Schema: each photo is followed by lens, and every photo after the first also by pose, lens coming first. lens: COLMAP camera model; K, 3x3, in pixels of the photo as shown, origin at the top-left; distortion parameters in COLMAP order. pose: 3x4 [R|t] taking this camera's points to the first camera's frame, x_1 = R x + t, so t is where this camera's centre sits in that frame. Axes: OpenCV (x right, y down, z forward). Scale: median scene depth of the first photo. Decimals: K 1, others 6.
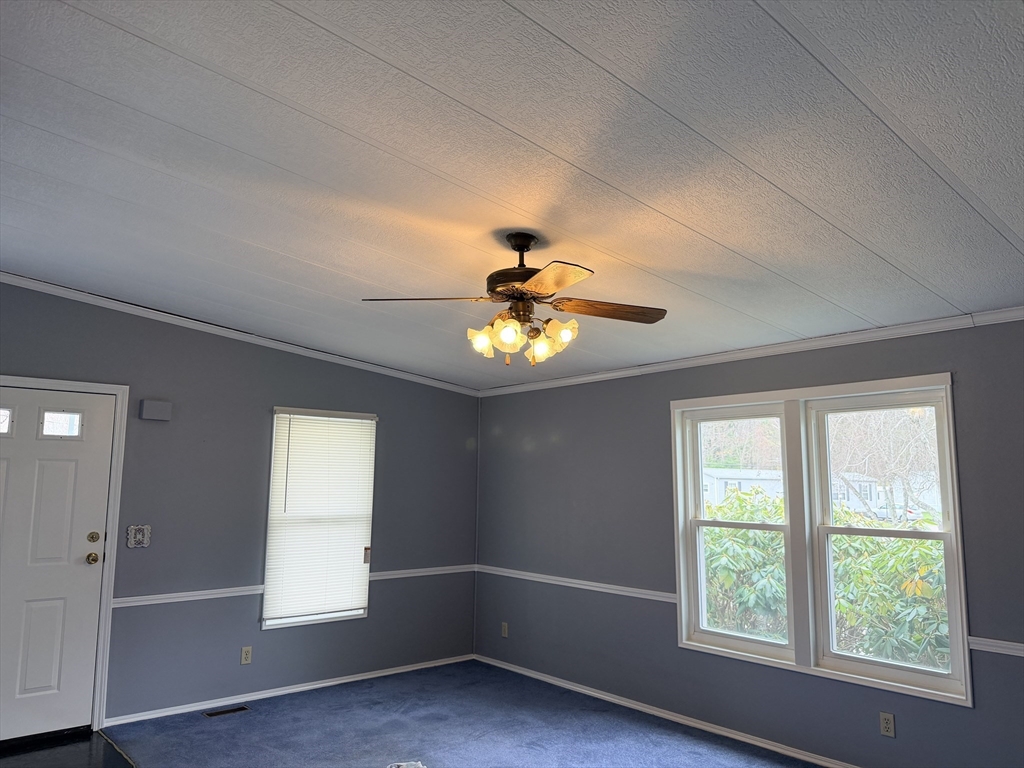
lens RADIAL K [[714.7, 0, 512.0], [0, 714.7, 384.0], [0, 0, 1]] dist [0.047755, -0.068728]
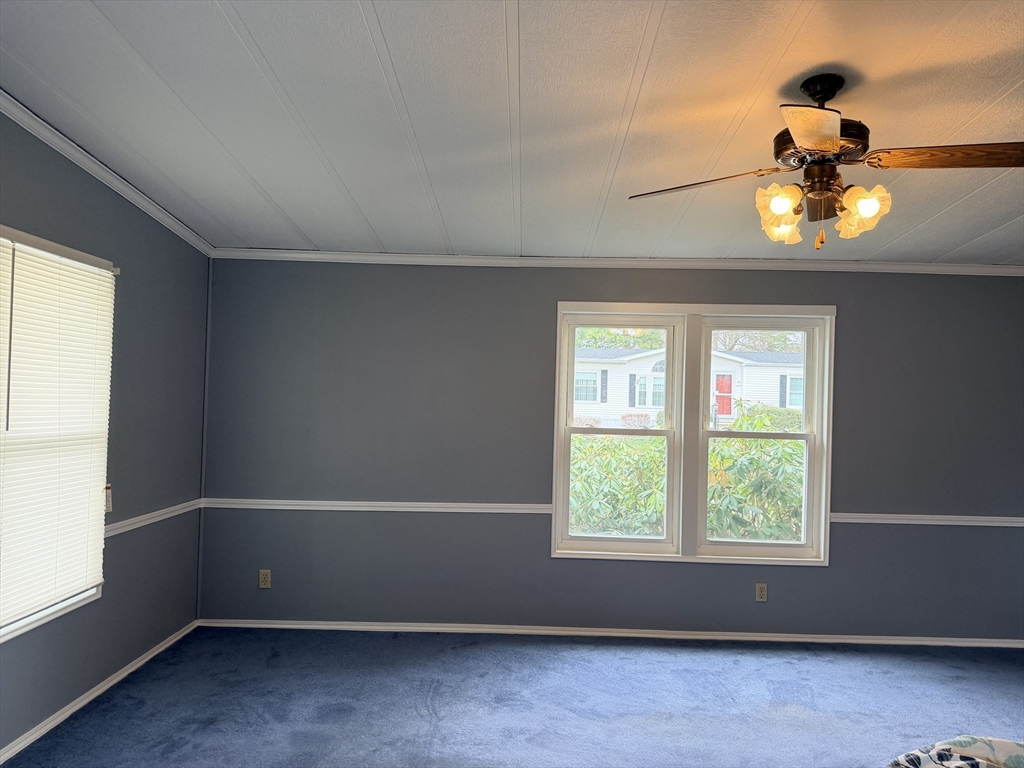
lens RADIAL K [[714.7, 0, 512.0], [0, 714.7, 384.0], [0, 0, 1]] dist [0.047755, -0.068728]
pose [[0.660982, 0.025083, 0.749982, -0.528549], [-0.122396, 0.989661, 0.074773, 0.071787], [-0.740353, -0.141218, 0.657218, 0.451789]]
